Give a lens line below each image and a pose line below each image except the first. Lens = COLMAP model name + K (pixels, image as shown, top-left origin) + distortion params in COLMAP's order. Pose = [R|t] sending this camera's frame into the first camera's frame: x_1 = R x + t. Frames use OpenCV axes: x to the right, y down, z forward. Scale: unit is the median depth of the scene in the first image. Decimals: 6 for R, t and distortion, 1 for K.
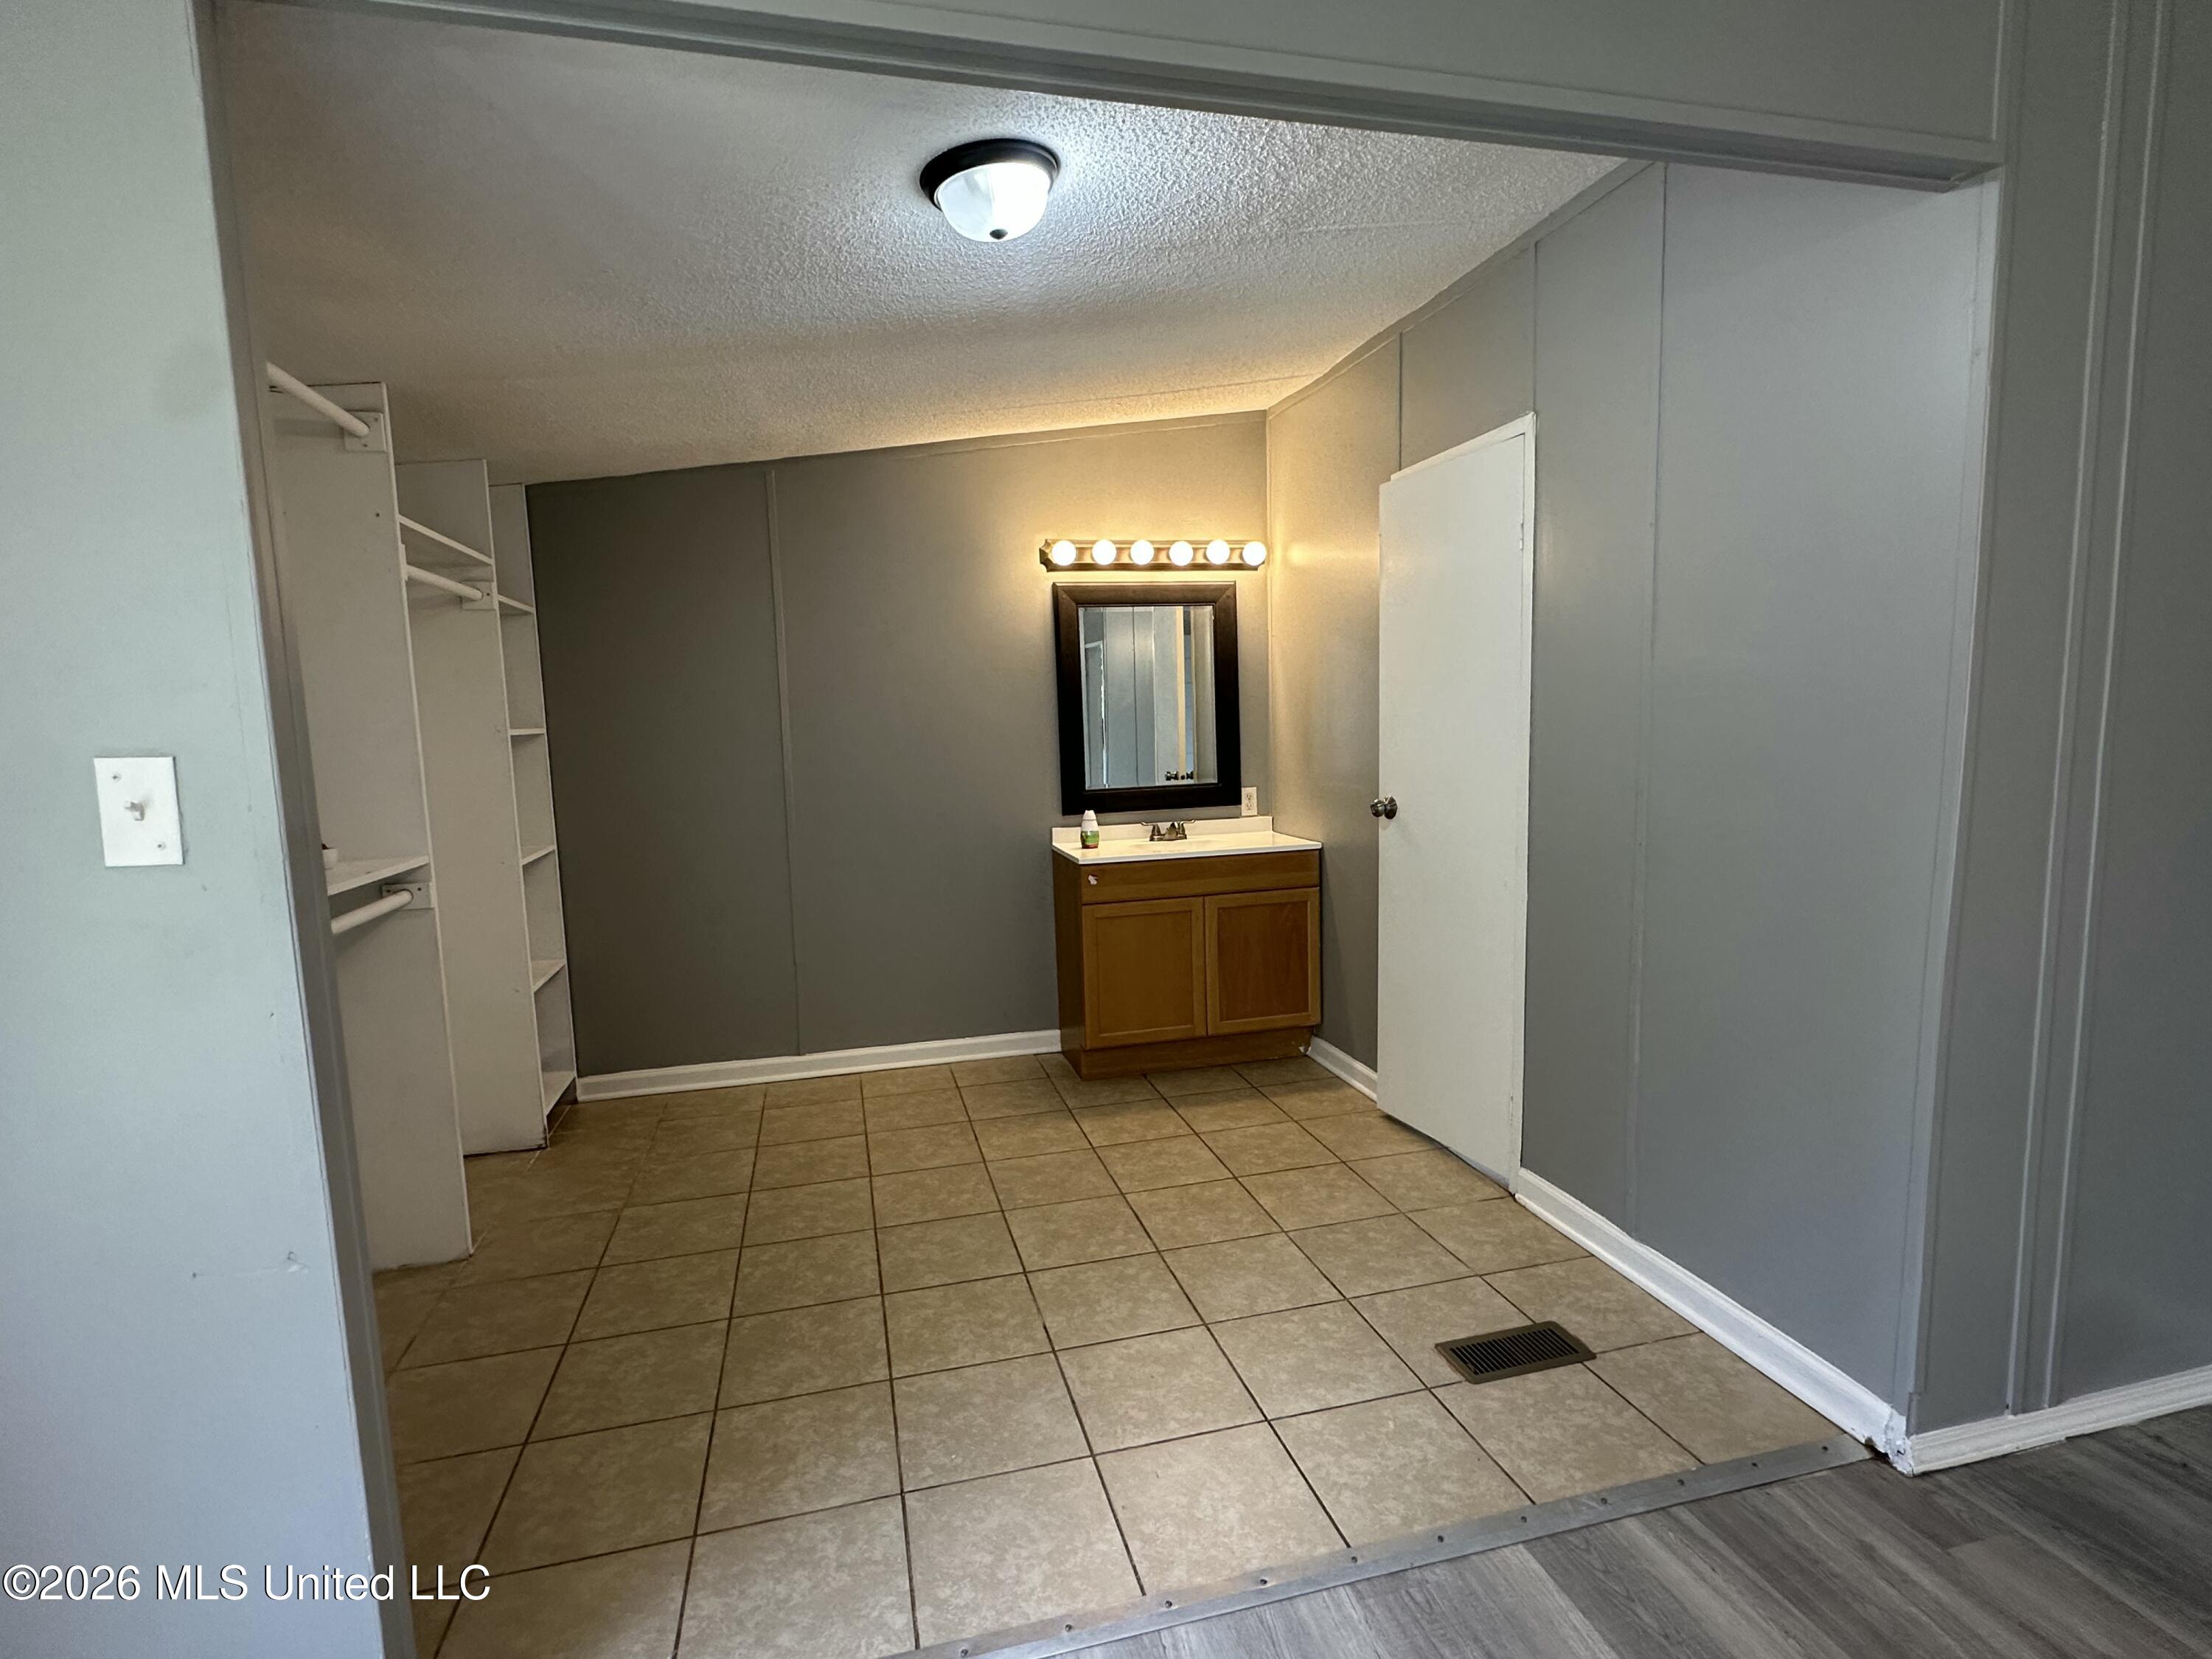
lens RADIAL K [[1068.7, 0, 1101.3], [0, 1068.7, 837.0], [0, 0, 1]] dist [-0.001539, -0.000681]
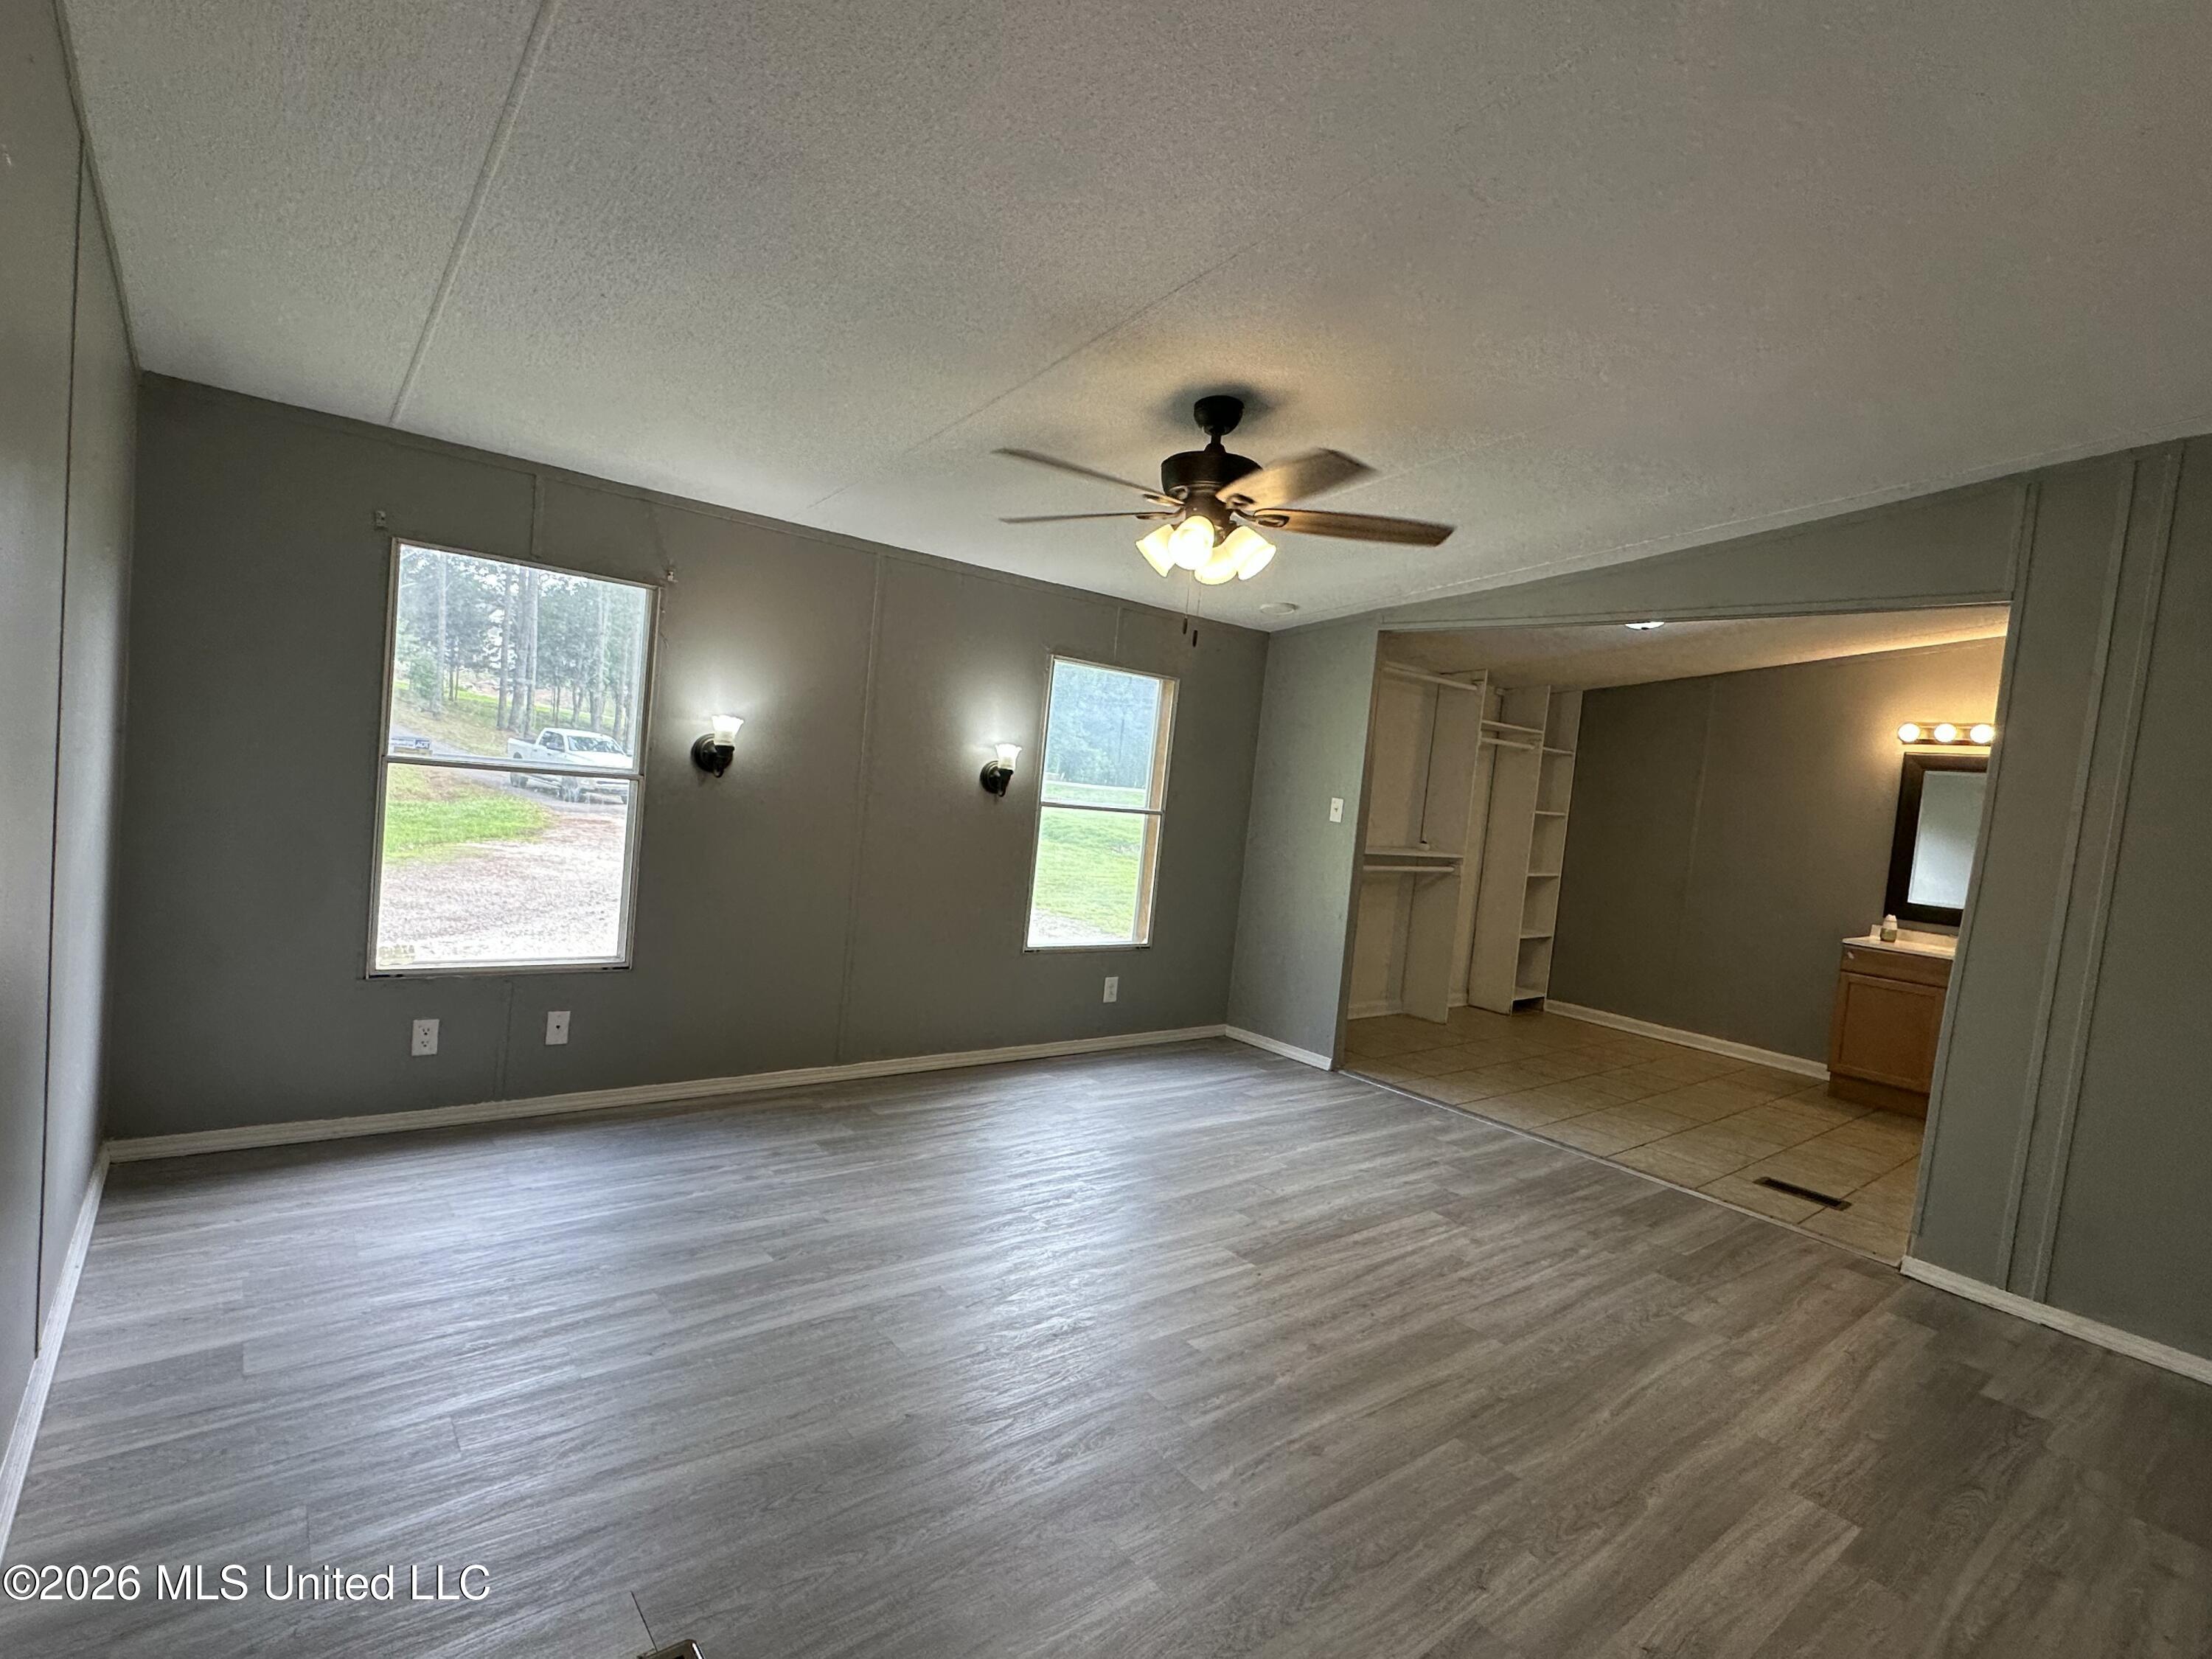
lens RADIAL K [[1068.7, 0, 1101.3], [0, 1068.7, 837.0], [0, 0, 1]] dist [-0.001539, -0.000681]
pose [[0.410719, 0.124917, -0.903164, 1.227866], [-0.206602, 0.977555, 0.041252, 0.047016], [0.888046, 0.169653, 0.427308, -0.792548]]
